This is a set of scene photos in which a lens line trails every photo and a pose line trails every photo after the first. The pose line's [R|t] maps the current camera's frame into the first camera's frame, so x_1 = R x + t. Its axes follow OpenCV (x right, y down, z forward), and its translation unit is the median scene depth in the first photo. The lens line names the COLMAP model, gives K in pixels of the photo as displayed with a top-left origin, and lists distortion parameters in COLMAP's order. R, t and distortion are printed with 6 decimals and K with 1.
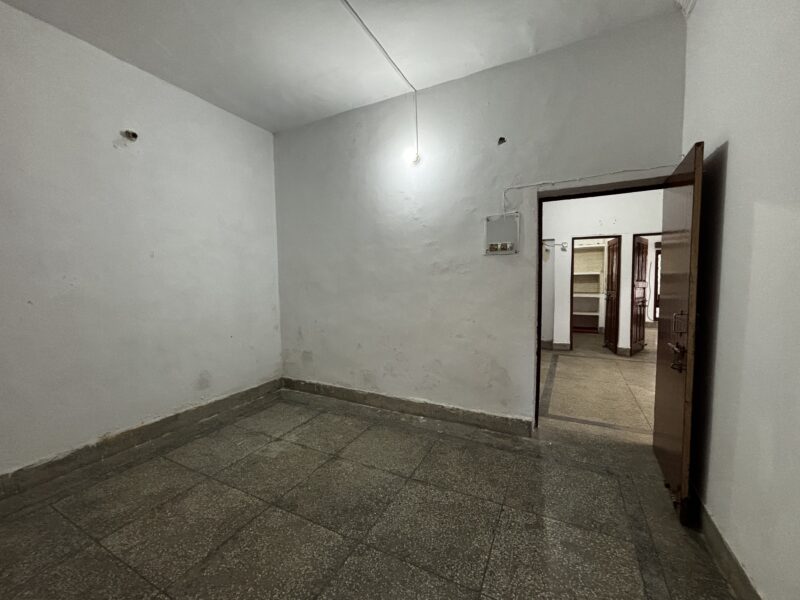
lens RADIAL K [[324.4, 0, 400.0], [0, 324.4, 300.0], [0, 0, 1]] dist [0.001581, 0.000413]
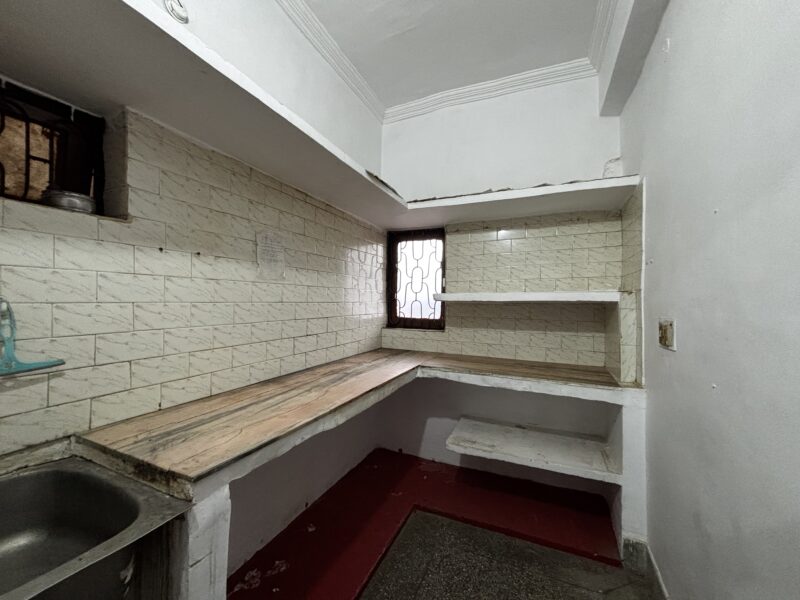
lens RADIAL K [[324.4, 0, 400.0], [0, 324.4, 300.0], [0, 0, 1]] dist [0.001581, 0.000413]
pose [[0.998568, 0.027408, 0.045950, 0.432915], [-0.024749, 0.998040, -0.057483, -0.061751], [-0.047436, 0.056264, 0.997288, 0.753767]]
